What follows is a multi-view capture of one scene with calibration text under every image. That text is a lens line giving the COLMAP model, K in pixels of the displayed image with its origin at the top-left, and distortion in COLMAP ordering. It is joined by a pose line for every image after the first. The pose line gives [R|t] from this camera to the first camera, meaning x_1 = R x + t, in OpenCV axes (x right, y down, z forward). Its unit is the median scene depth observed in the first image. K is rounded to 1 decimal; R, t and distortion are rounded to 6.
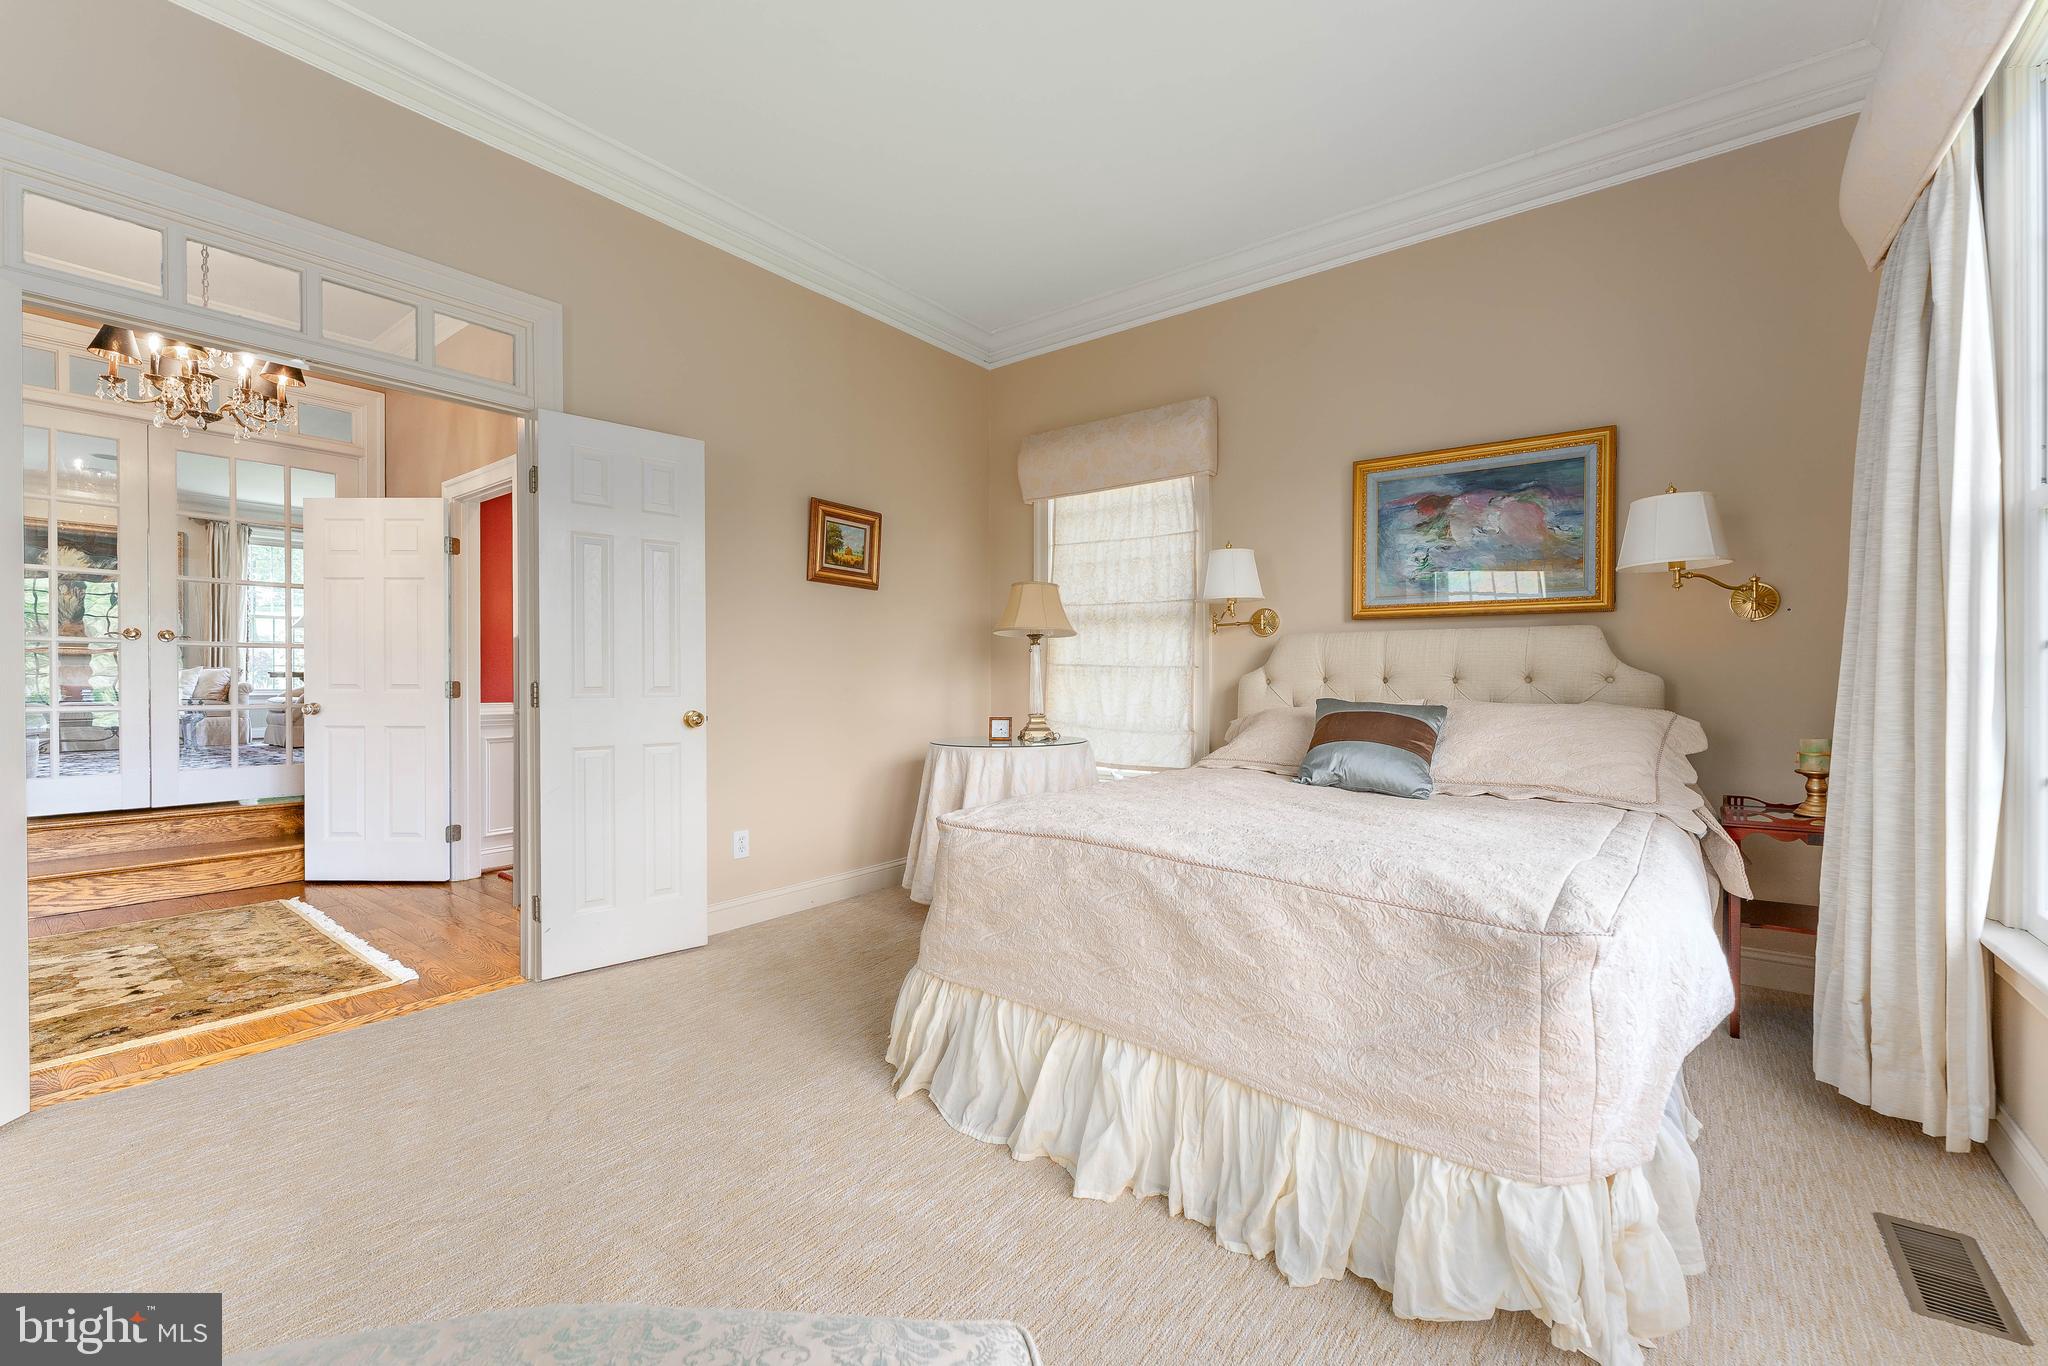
lens RADIAL K [[839.3, 0, 1017.1], [0, 839.3, 680.5], [0, 0, 1]] dist [0.002021, -0.000094]
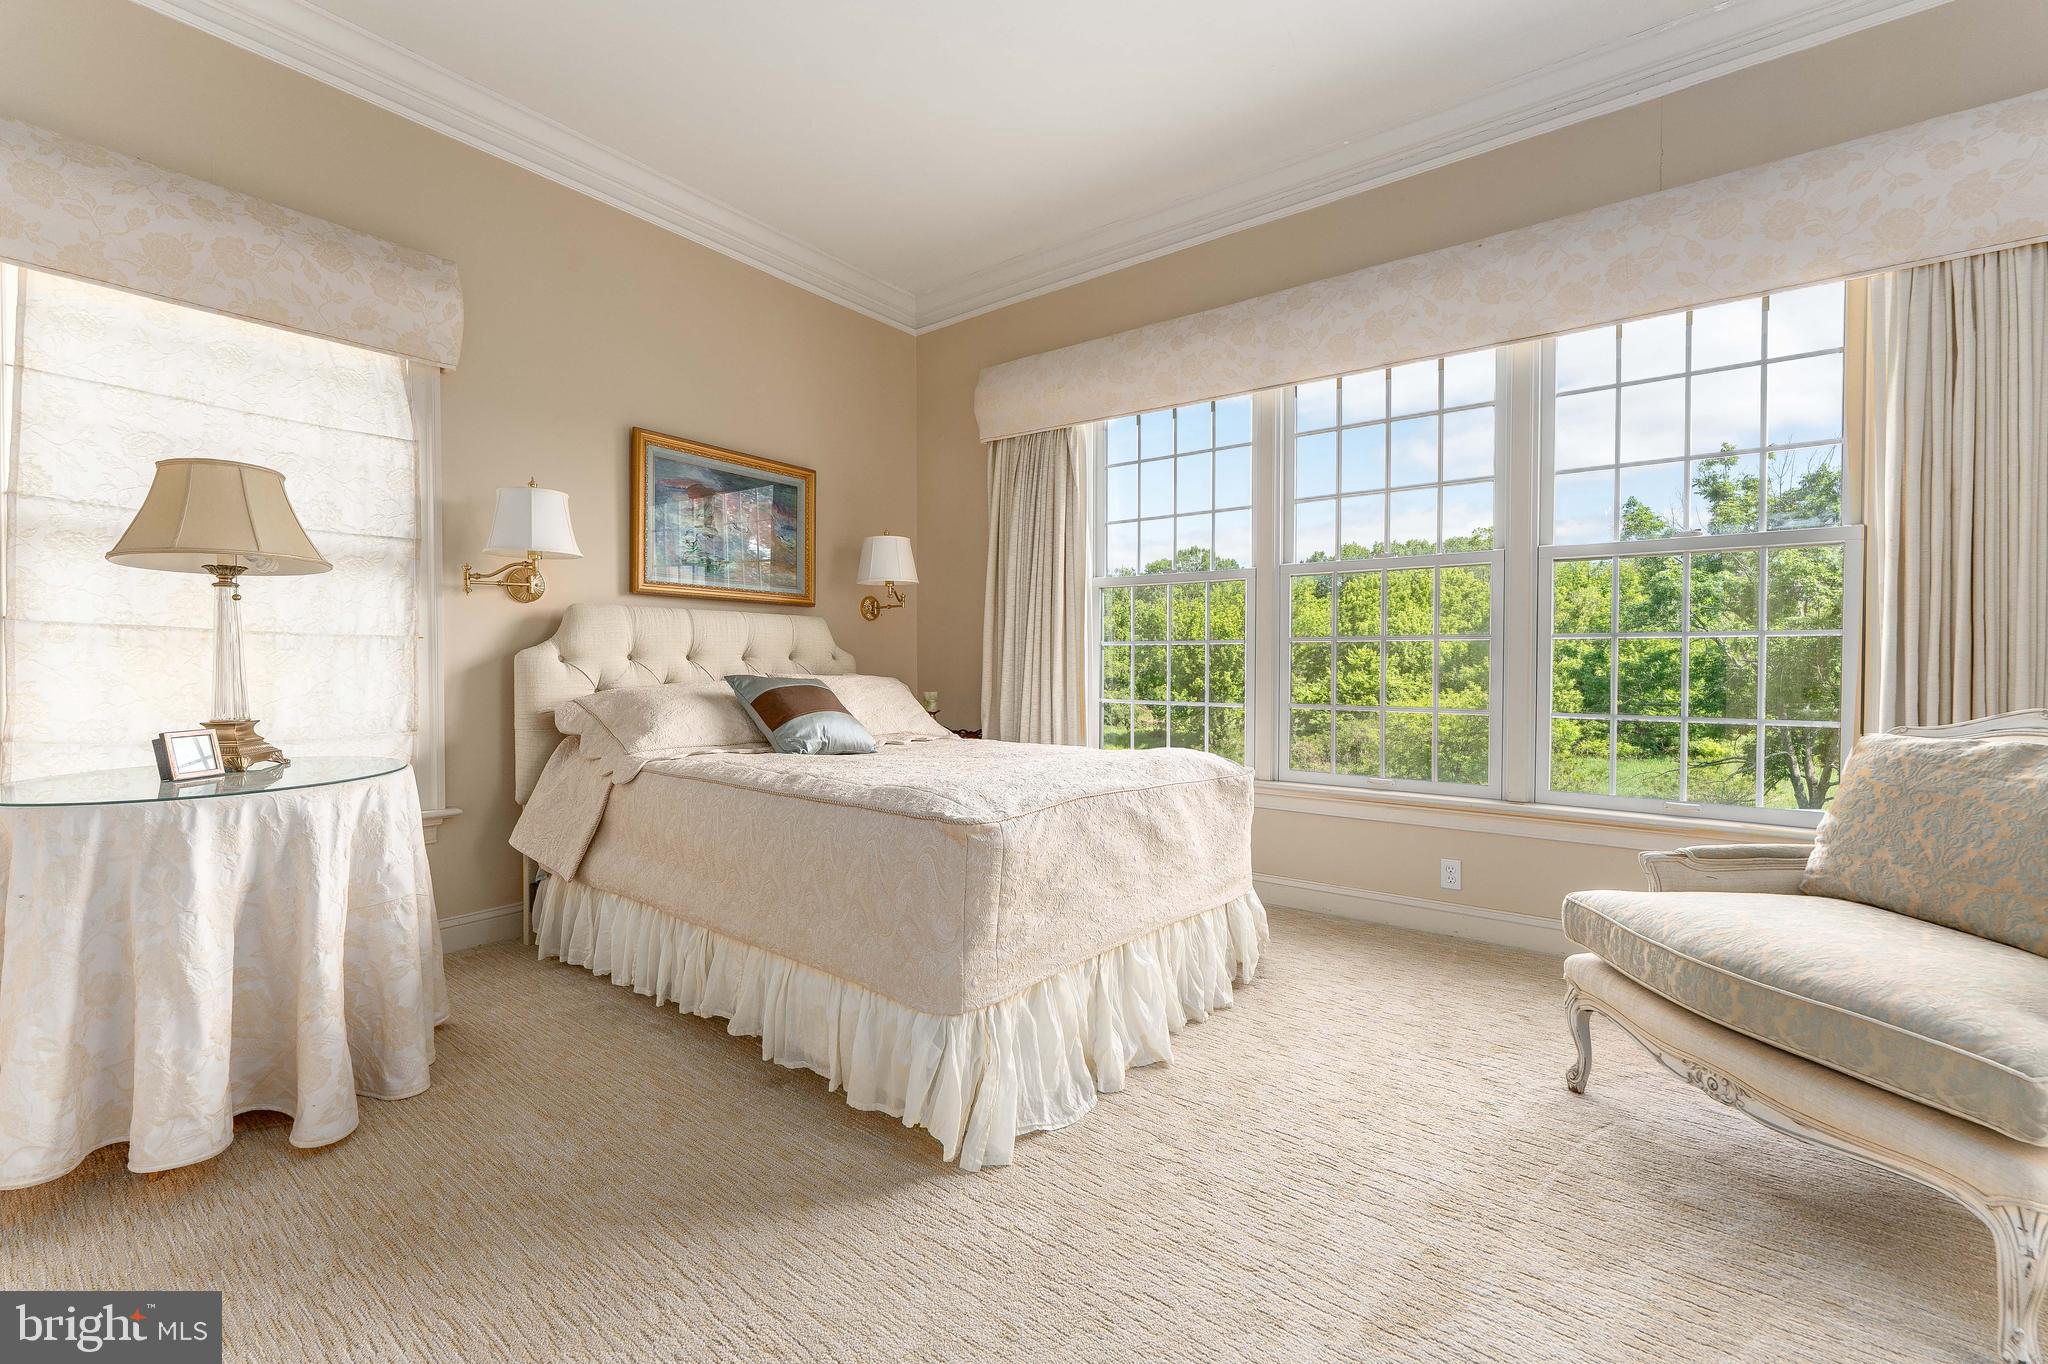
lens RADIAL K [[839.3, 0, 1017.1], [0, 839.3, 679.5], [0, 0, 1]] dist [0.002021, -0.000094]
pose [[0.001089, -0.023893, 0.999714, -0.570413], [-0.000176, 0.999715, 0.023893, 0.001994], [-0.999999, -0.000202, 0.001084, 0.586322]]
